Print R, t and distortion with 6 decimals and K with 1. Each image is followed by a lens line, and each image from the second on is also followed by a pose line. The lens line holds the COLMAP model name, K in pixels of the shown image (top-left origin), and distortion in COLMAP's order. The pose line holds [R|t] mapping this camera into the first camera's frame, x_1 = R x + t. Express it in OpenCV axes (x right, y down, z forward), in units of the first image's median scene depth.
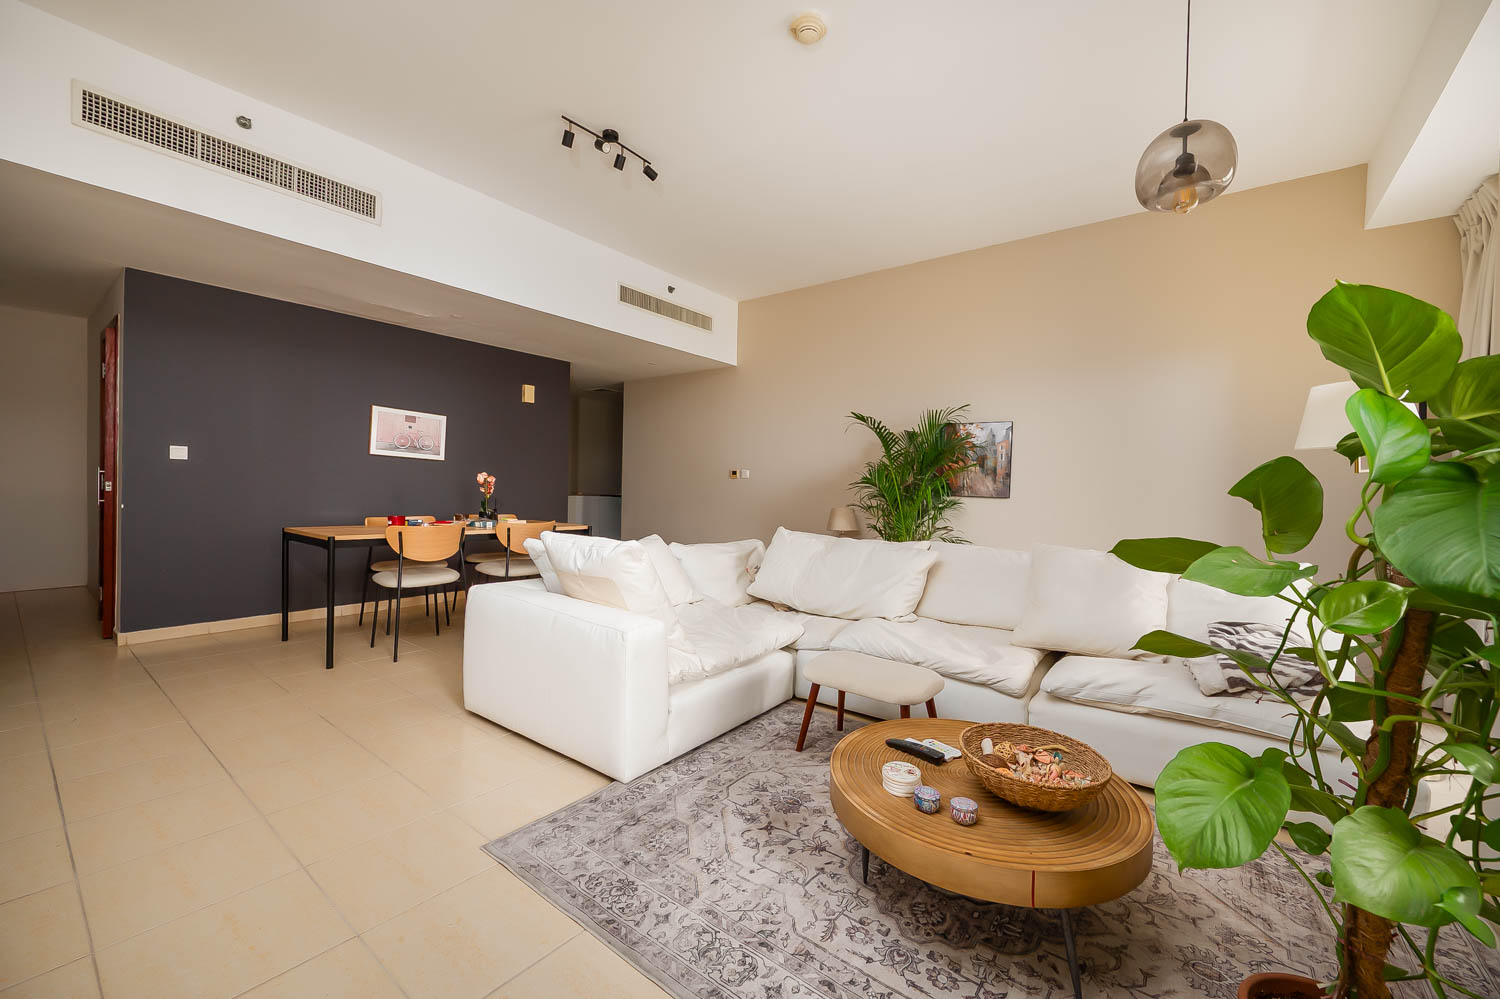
lens RADIAL K [[594.1, 0, 754.3], [0, 594.1, 494.7], [0, 0, 1]] dist [-0.002788, 0.000700]
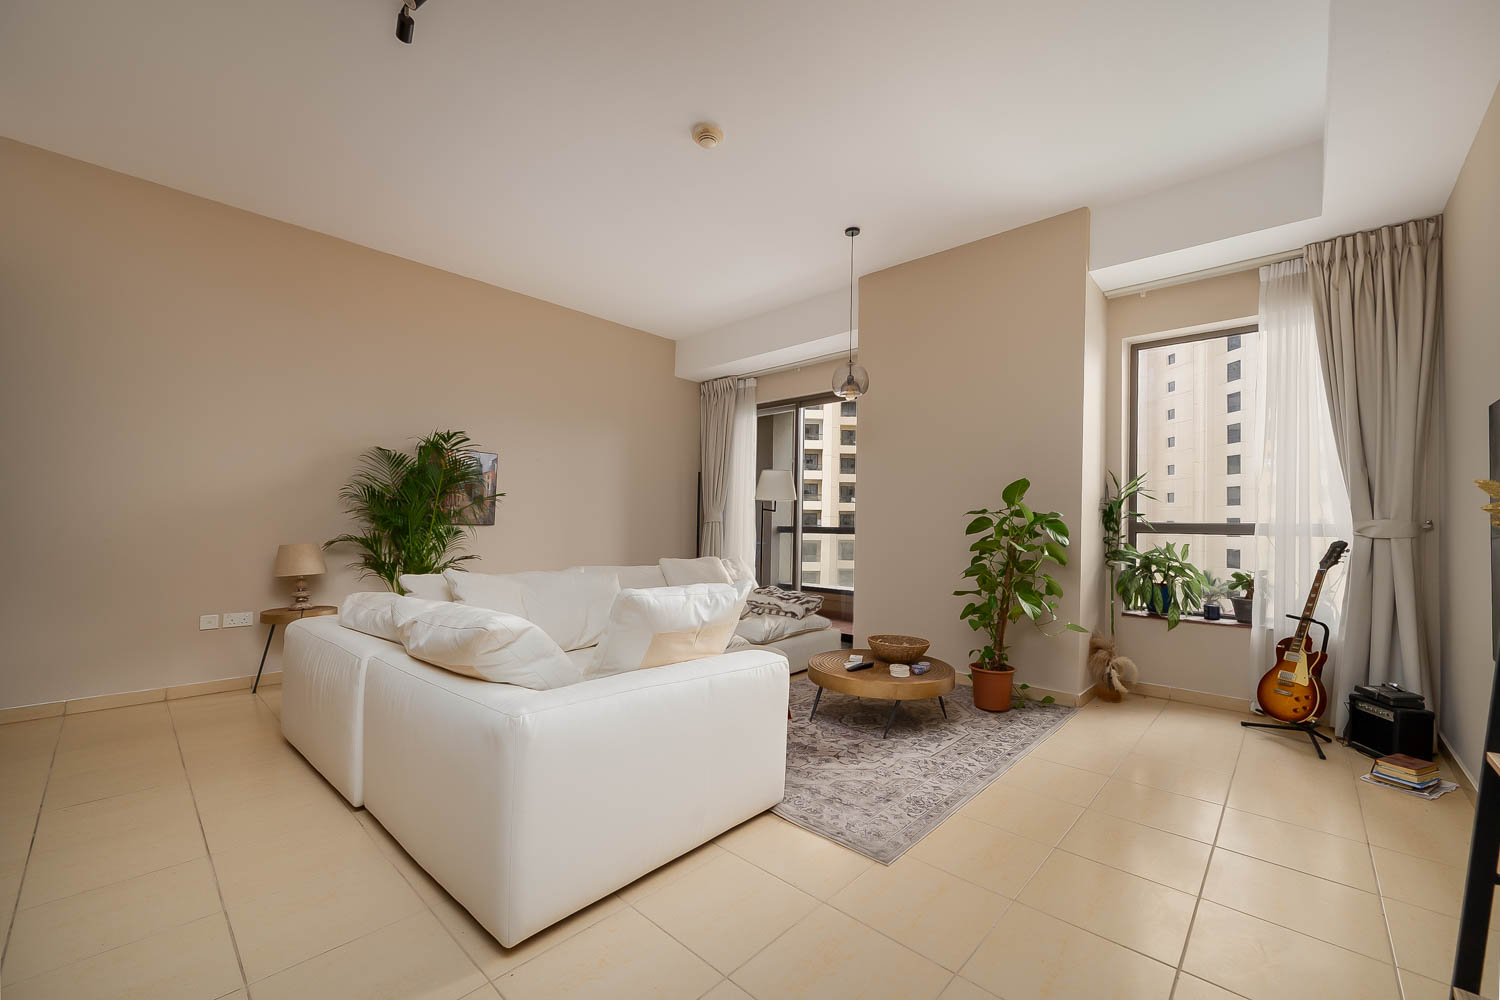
lens RADIAL K [[594.1, 0, 752.3], [0, 594.1, 512.2], [0, 0, 1]] dist [-0.002788, 0.000700]
pose [[0.097401, -0.004107, 0.995237, -0.586417], [0.003290, 0.999987, 0.003805, -0.019283], [-0.995240, 0.002903, 0.097413, 0.431538]]
